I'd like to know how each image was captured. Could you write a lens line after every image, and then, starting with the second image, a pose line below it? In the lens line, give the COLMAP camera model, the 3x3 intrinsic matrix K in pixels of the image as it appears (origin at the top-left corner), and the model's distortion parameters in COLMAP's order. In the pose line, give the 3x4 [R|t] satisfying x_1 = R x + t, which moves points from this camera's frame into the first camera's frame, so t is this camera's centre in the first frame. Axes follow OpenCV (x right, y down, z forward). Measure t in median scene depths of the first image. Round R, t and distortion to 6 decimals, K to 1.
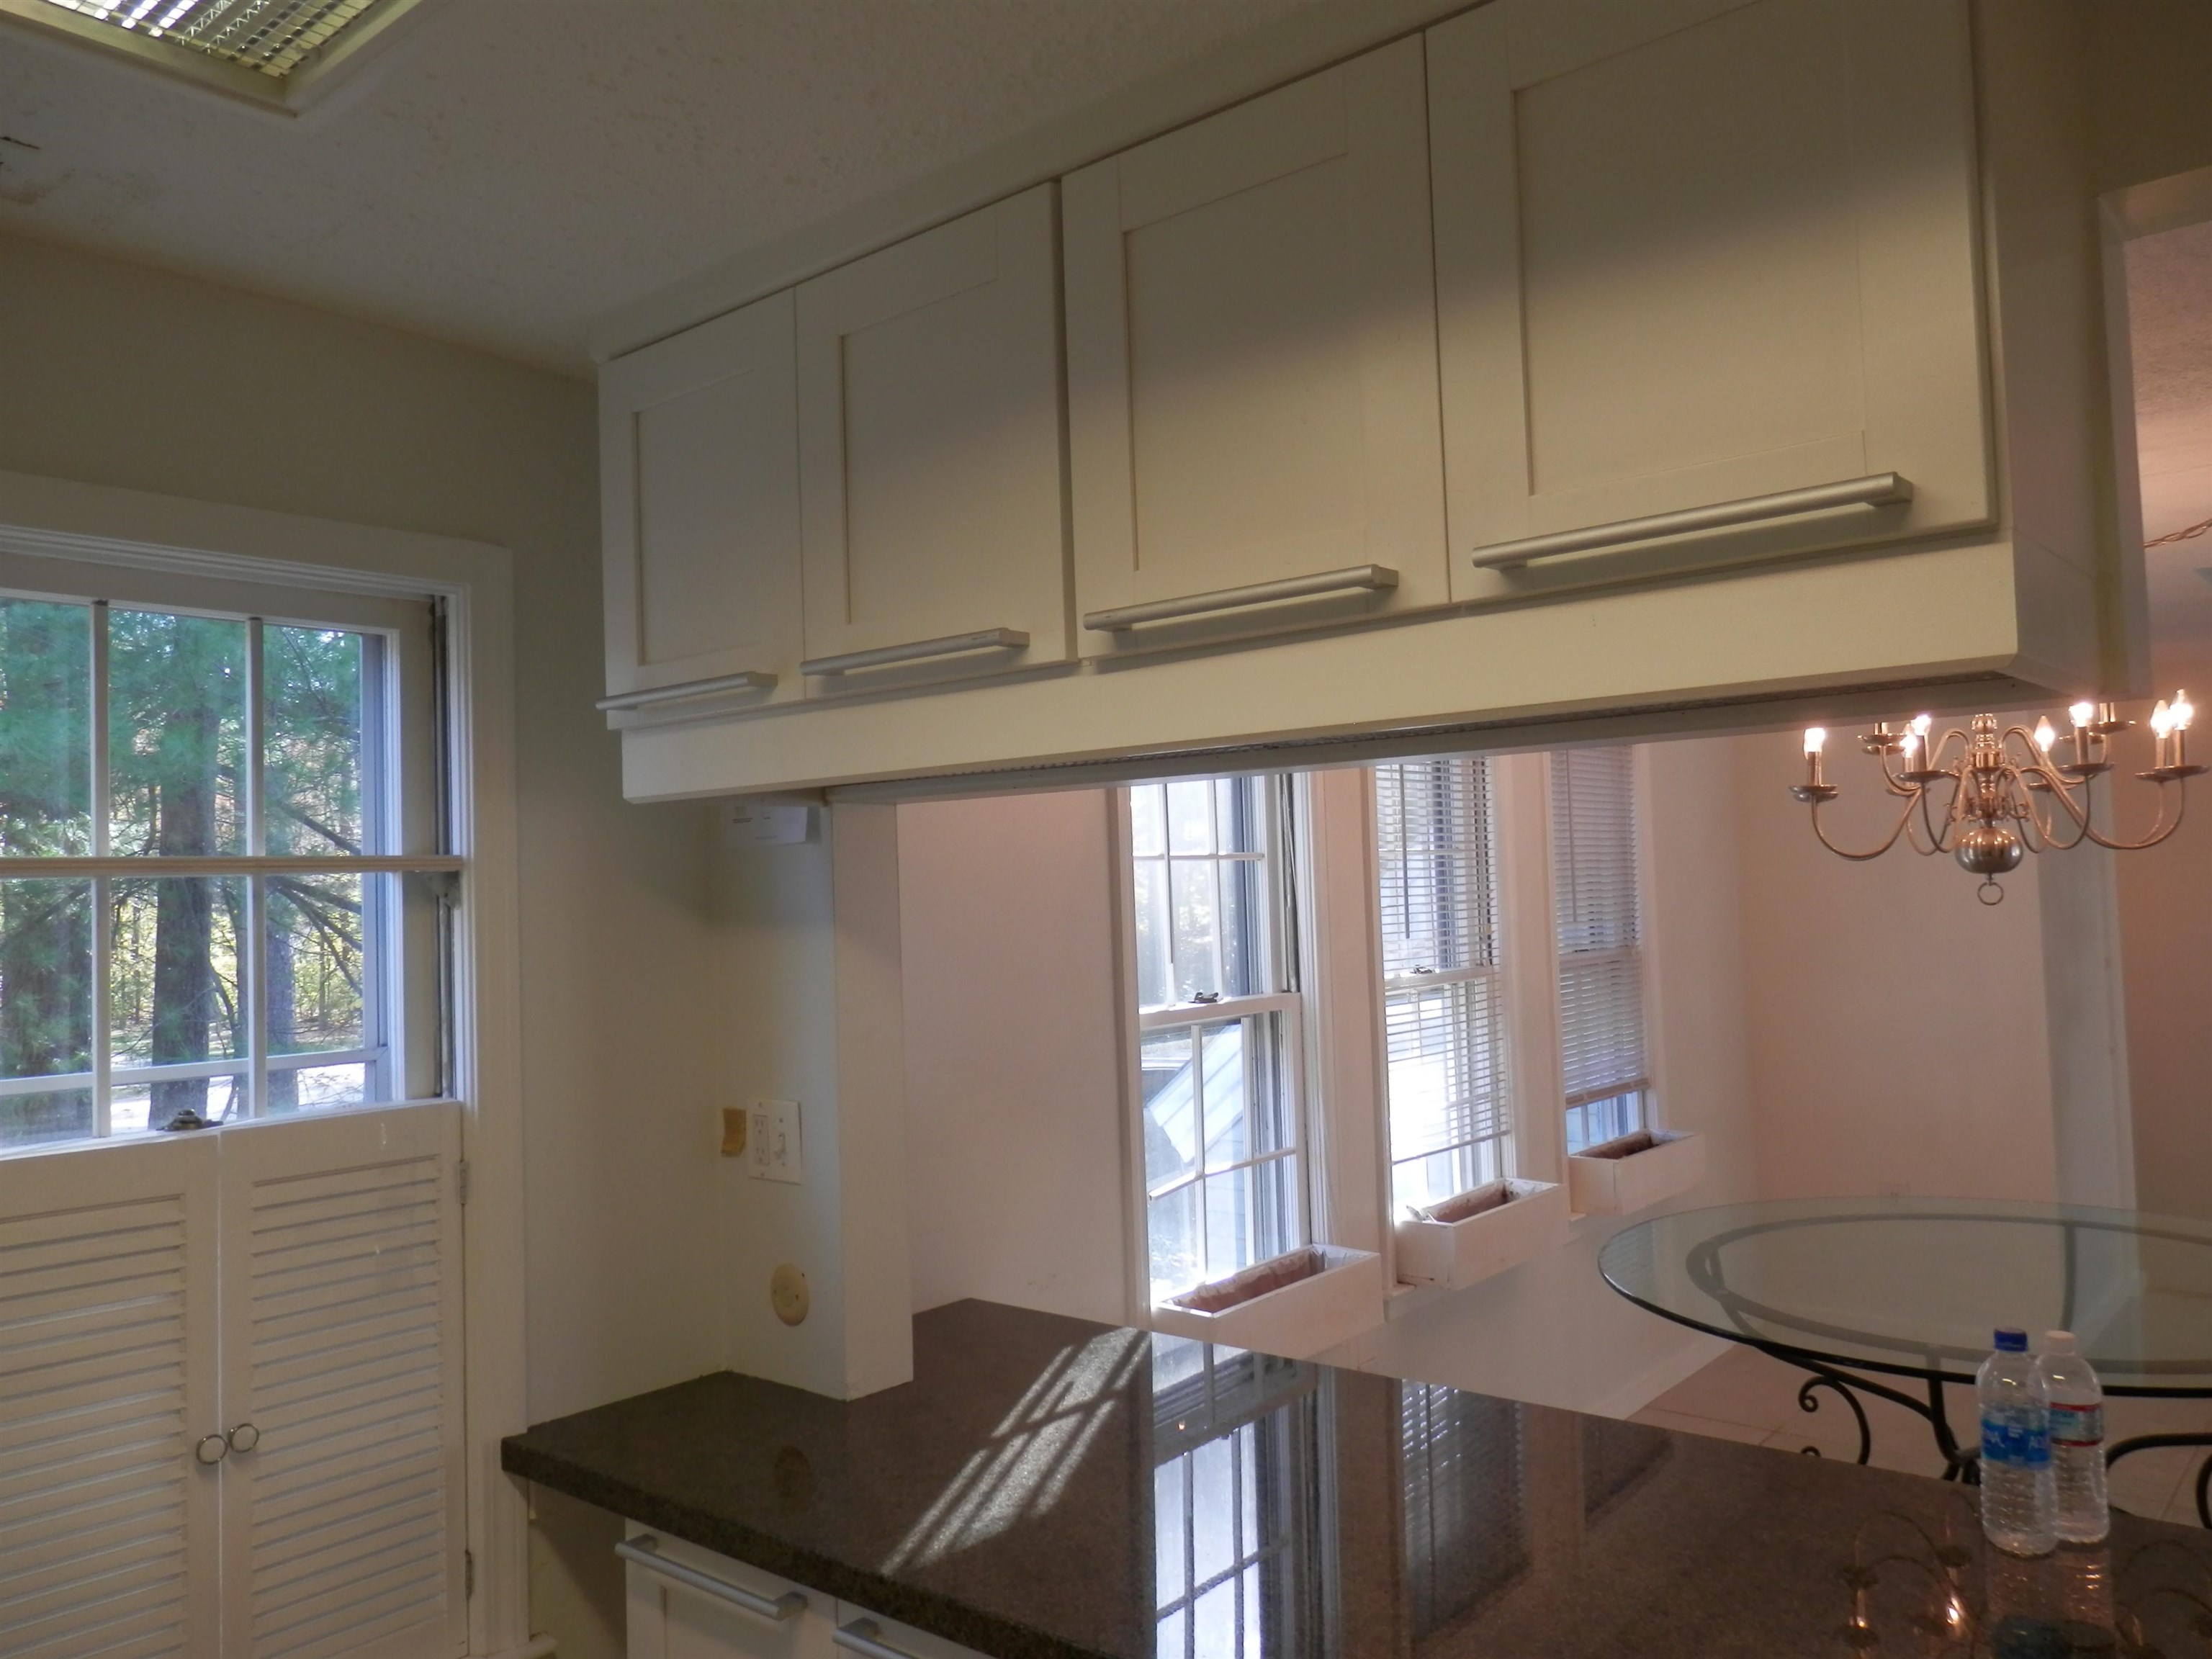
lens RADIAL K [[1647.9, 0, 1109.5], [0, 1647.9, 832.6], [0, 0, 1]] dist [0.009981, 0.003450]
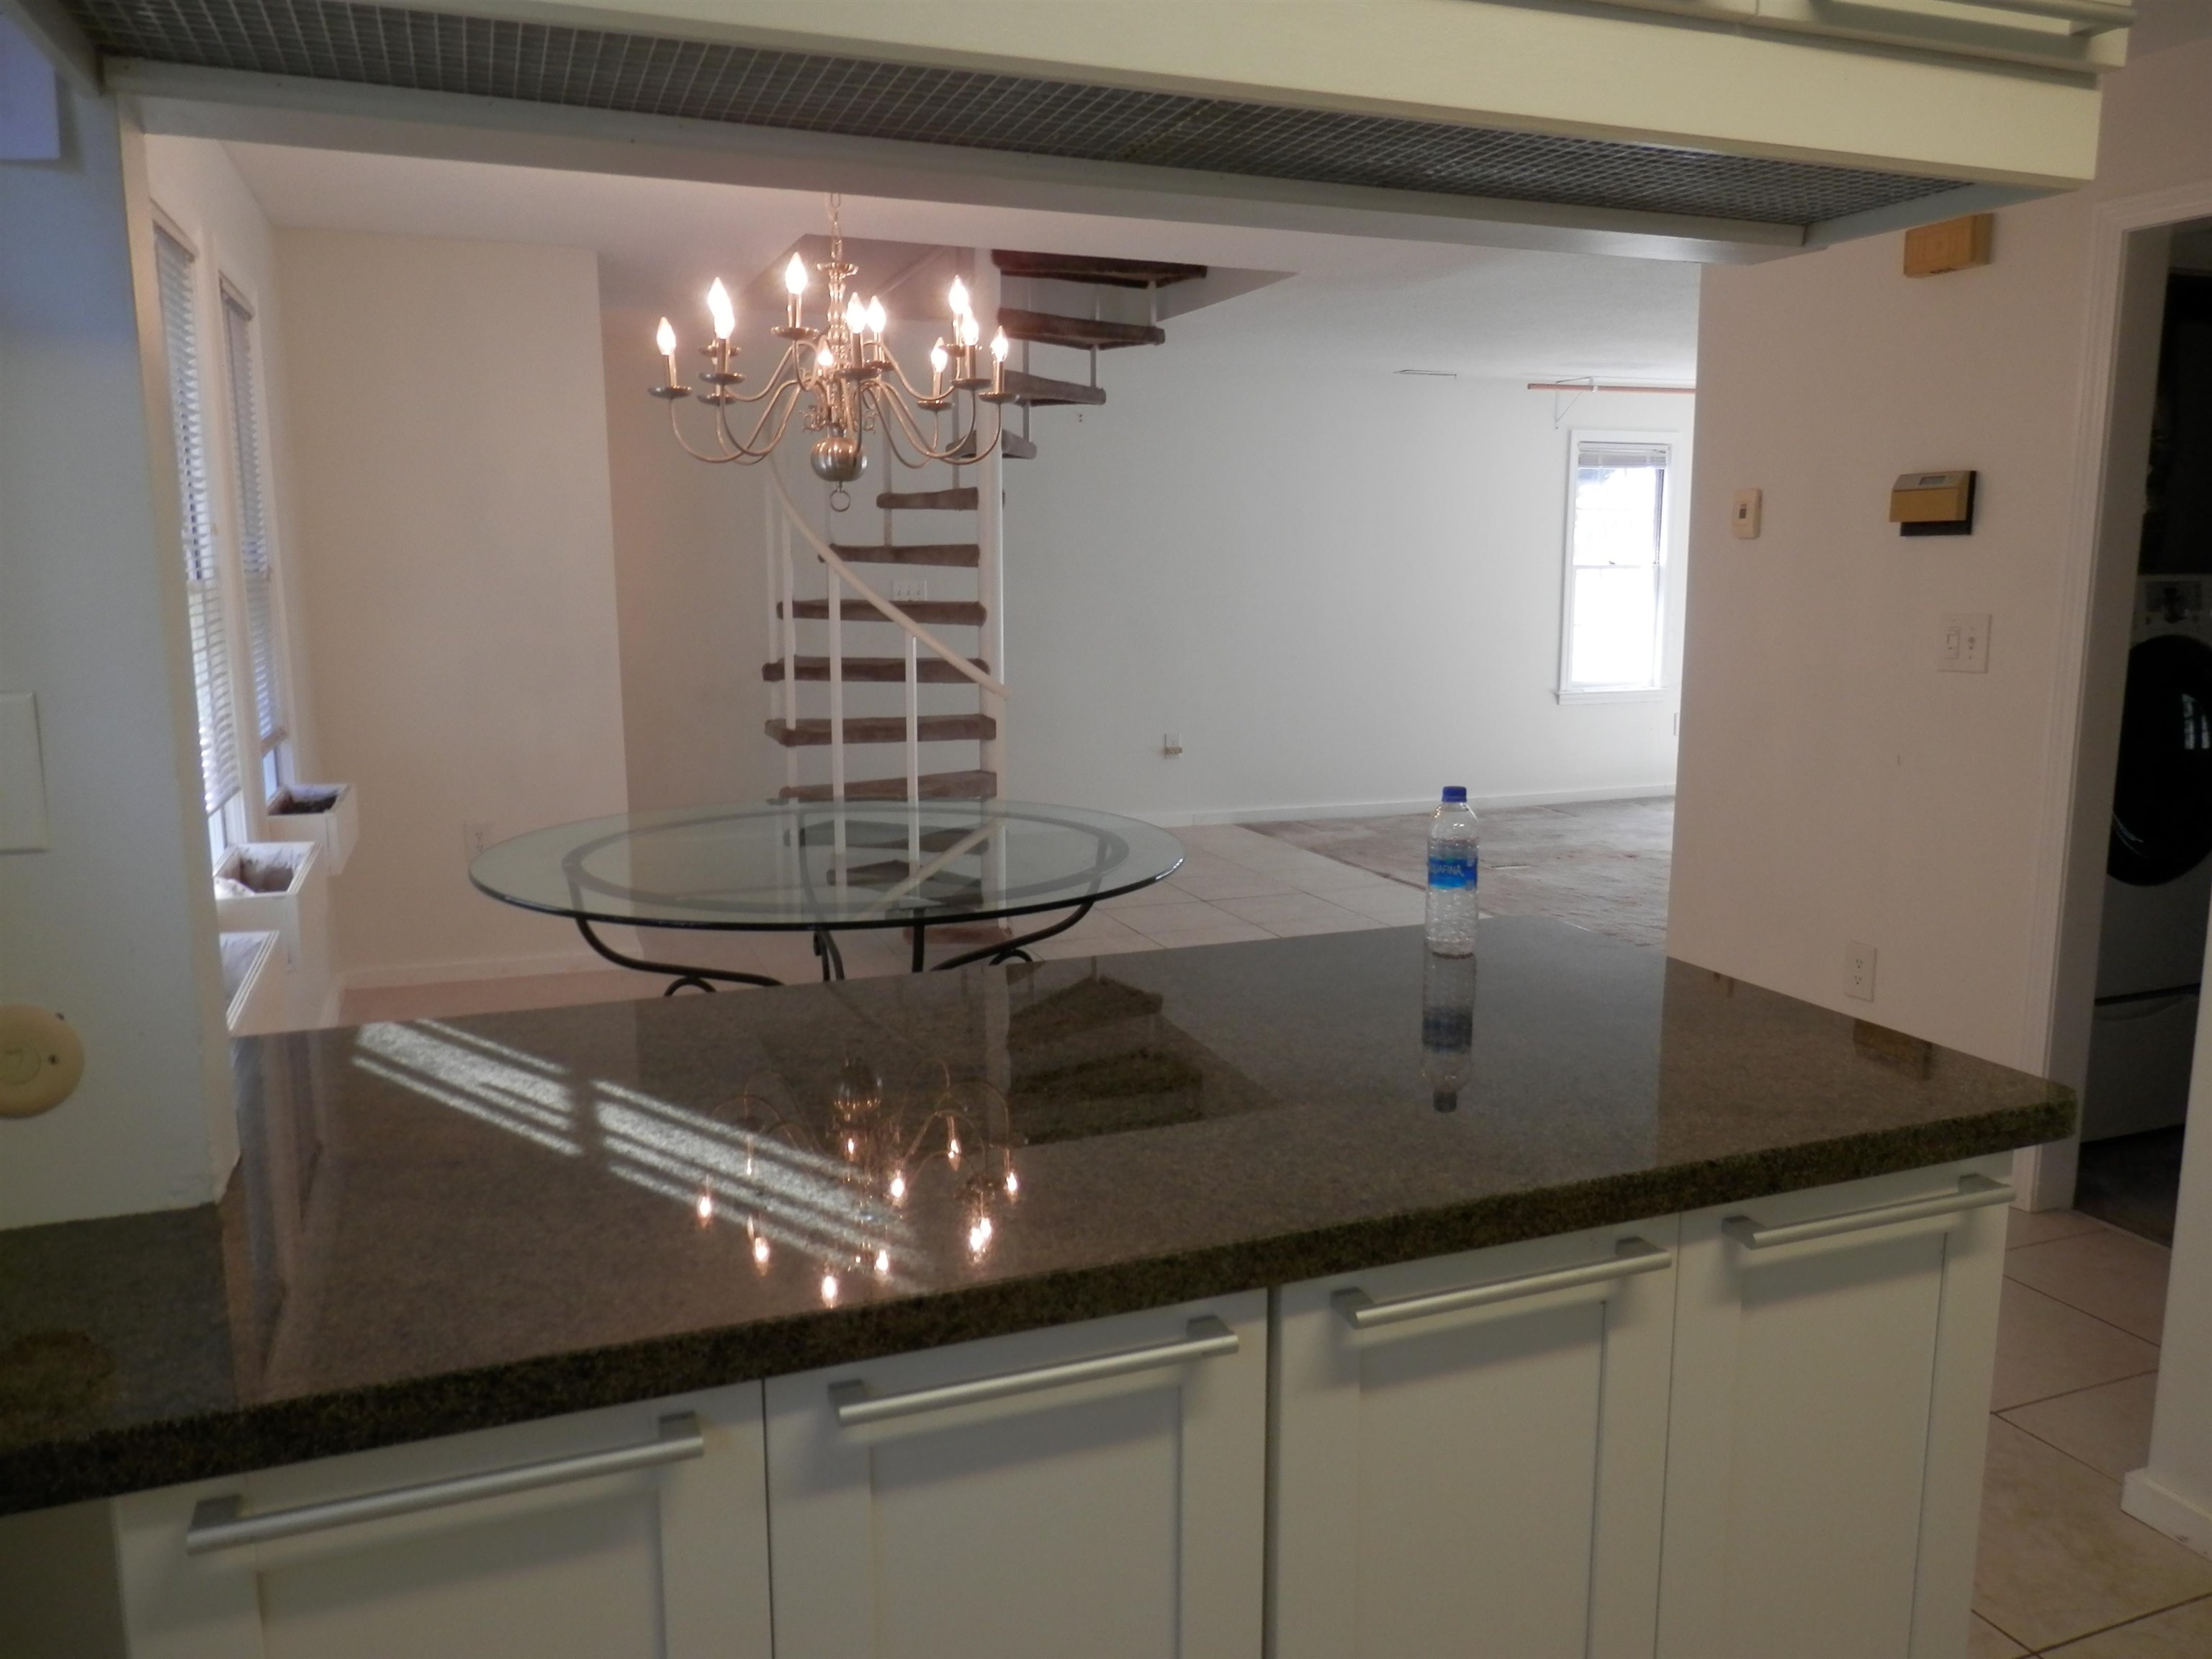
lens RADIAL K [[1647.9, 0, 1110.7], [0, 1647.9, 827.1], [0, 0, 1]] dist [0.009981, 0.003450]
pose [[0.473700, -0.108018, 0.874037, -0.512270], [-0.047056, 0.987928, 0.147596, 0.119732], [-0.879428, -0.111045, 0.462898, 0.489058]]
